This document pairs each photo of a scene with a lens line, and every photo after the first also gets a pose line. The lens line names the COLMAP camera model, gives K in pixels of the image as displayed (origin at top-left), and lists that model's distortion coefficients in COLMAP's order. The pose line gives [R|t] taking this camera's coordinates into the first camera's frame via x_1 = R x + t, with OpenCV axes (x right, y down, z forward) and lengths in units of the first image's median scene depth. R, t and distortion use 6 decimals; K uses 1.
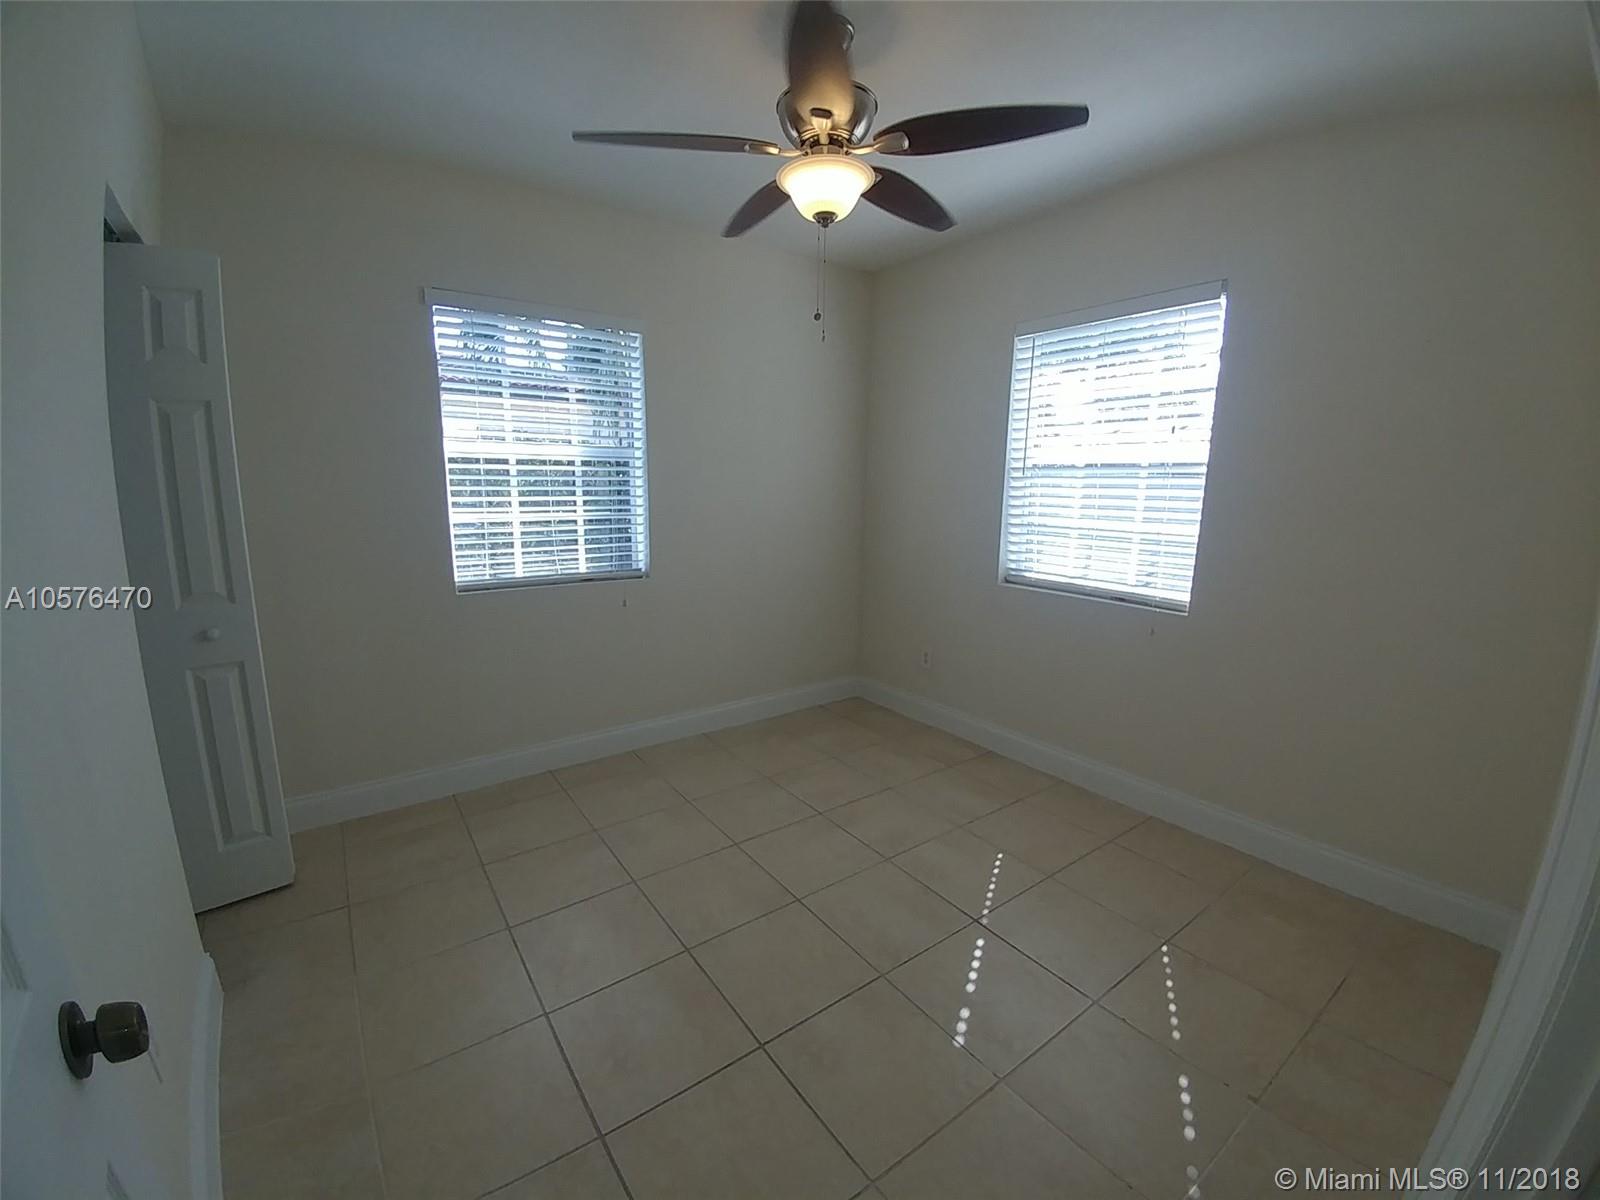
lens RADIAL K [[651.3, 0, 803.8], [0, 651.3, 599.9], [0, 0, 1]] dist [0.029541, -0.039897]
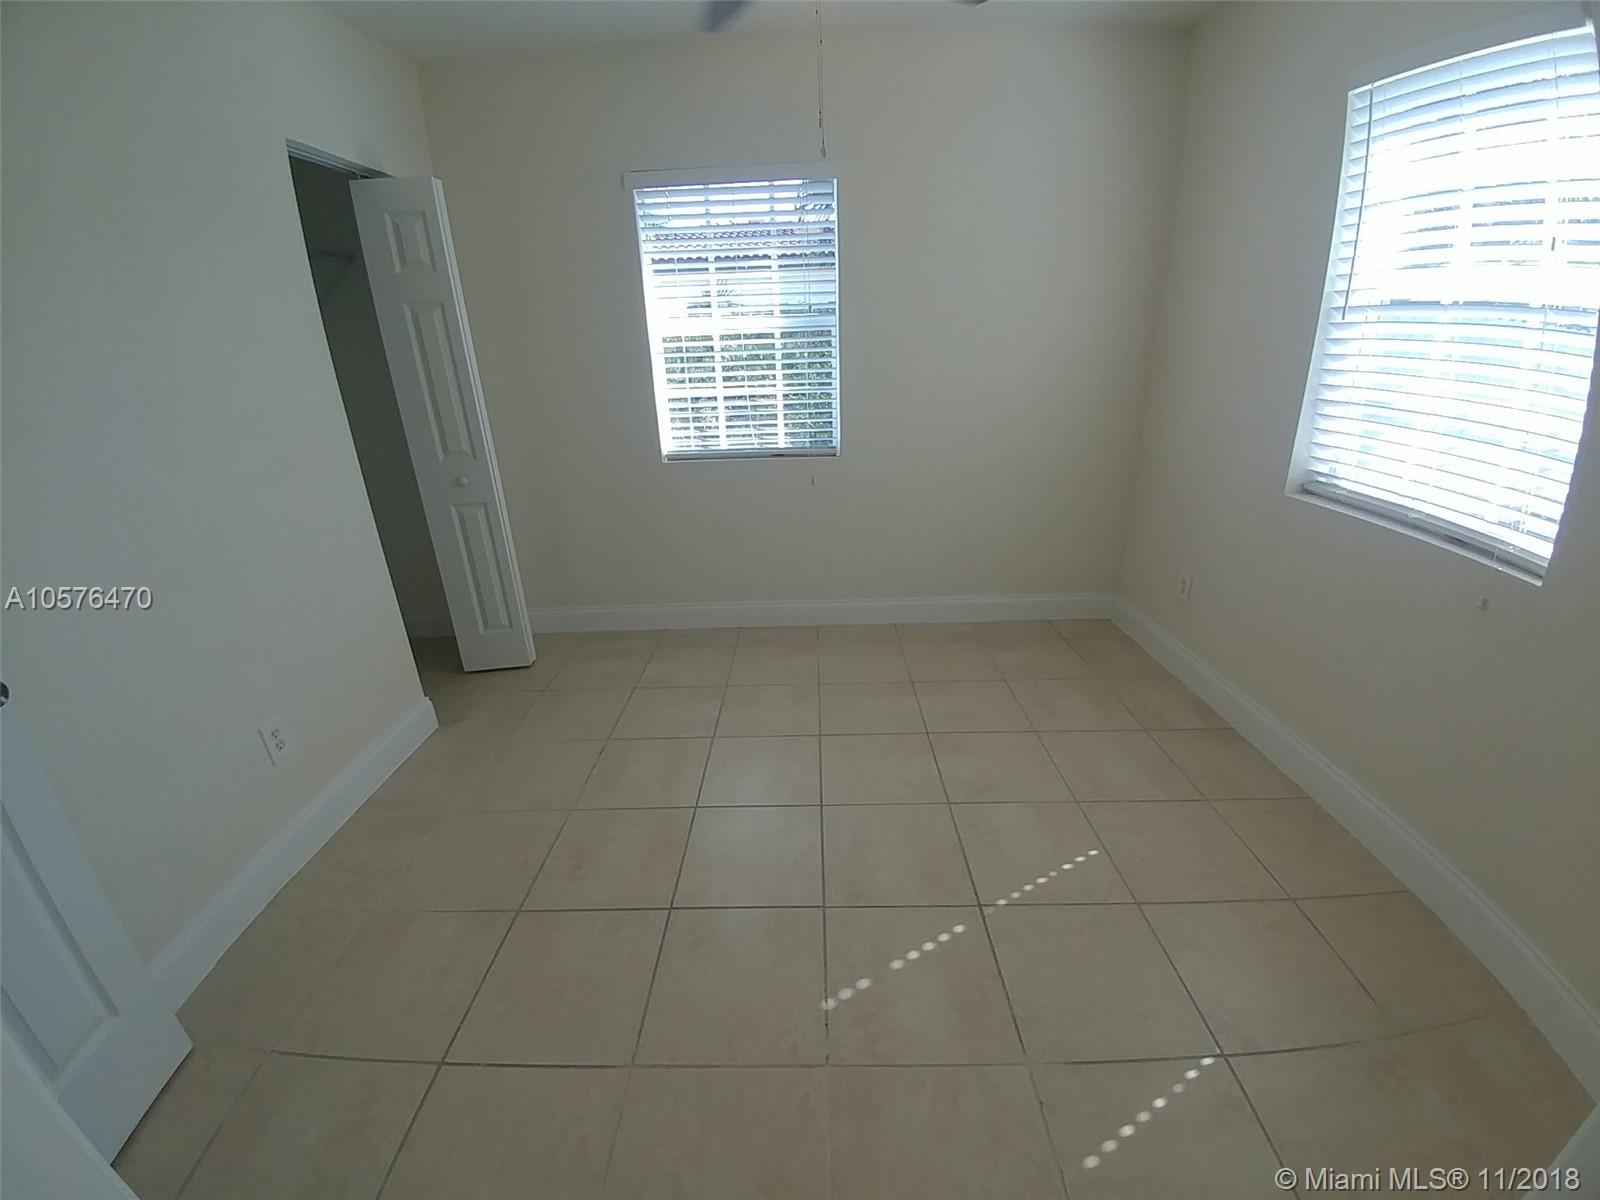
lens RADIAL K [[651.3, 0, 803.8], [0, 651.3, 599.9], [0, 0, 1]] dist [0.029541, -0.039897]
pose [[0.799909, 0.180005, -0.572489, 0.330964], [-0.068543, 0.975117, 0.210830, -0.028145], [0.596194, -0.129405, 0.792343, 0.180656]]
